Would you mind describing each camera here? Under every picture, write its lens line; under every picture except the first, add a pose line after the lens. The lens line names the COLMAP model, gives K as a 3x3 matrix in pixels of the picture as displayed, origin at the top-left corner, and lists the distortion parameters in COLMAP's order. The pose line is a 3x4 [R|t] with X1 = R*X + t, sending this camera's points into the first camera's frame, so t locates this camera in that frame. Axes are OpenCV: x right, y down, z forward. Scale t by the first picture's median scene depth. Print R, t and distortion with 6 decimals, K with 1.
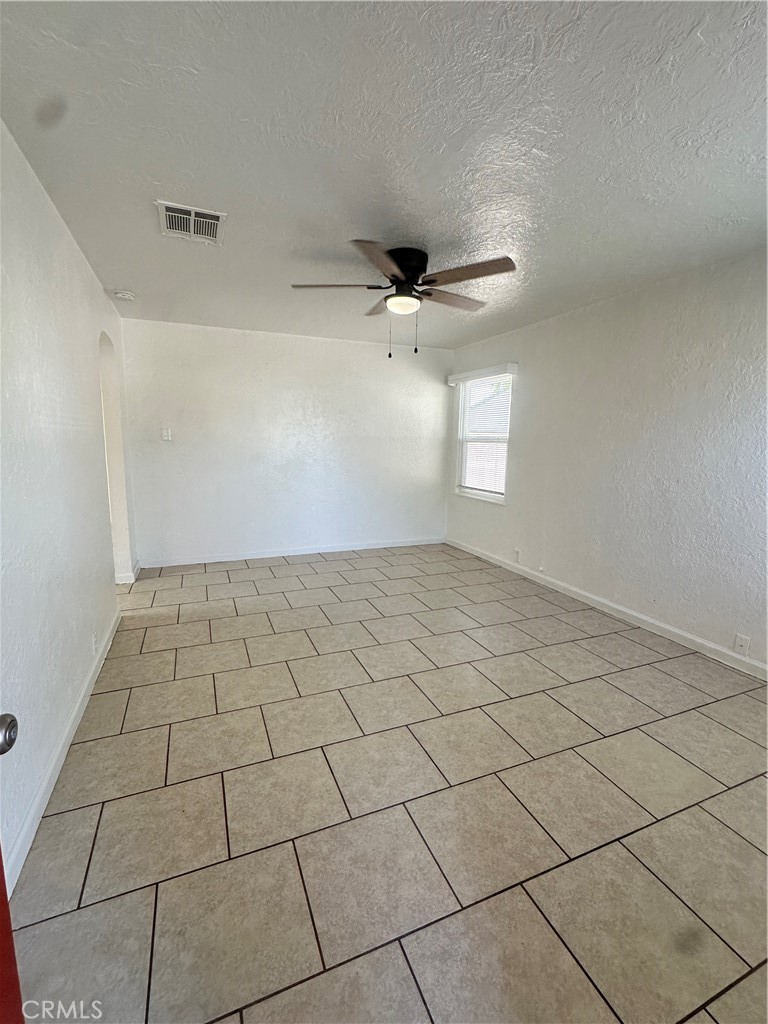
lens RADIAL K [[450.0, 0, 384.0], [0, 450.0, 512.0], [0, 0, 1]] dist [0.000153, 0.000190]
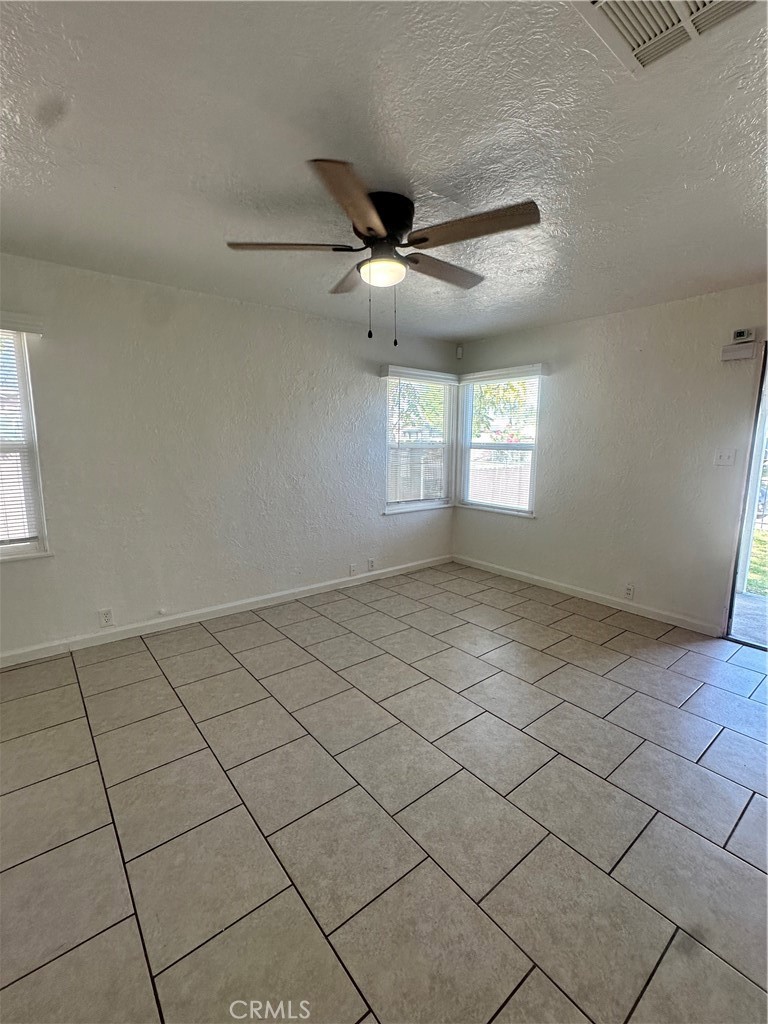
lens RADIAL K [[450.0, 0, 384.0], [0, 450.0, 512.0], [0, 0, 1]] dist [0.000153, 0.000190]
pose [[-0.280480, -0.170887, 0.944526, -0.652214], [0.143039, 0.965596, 0.217175, -0.216553], [-0.949142, 0.196017, -0.246386, 1.131781]]
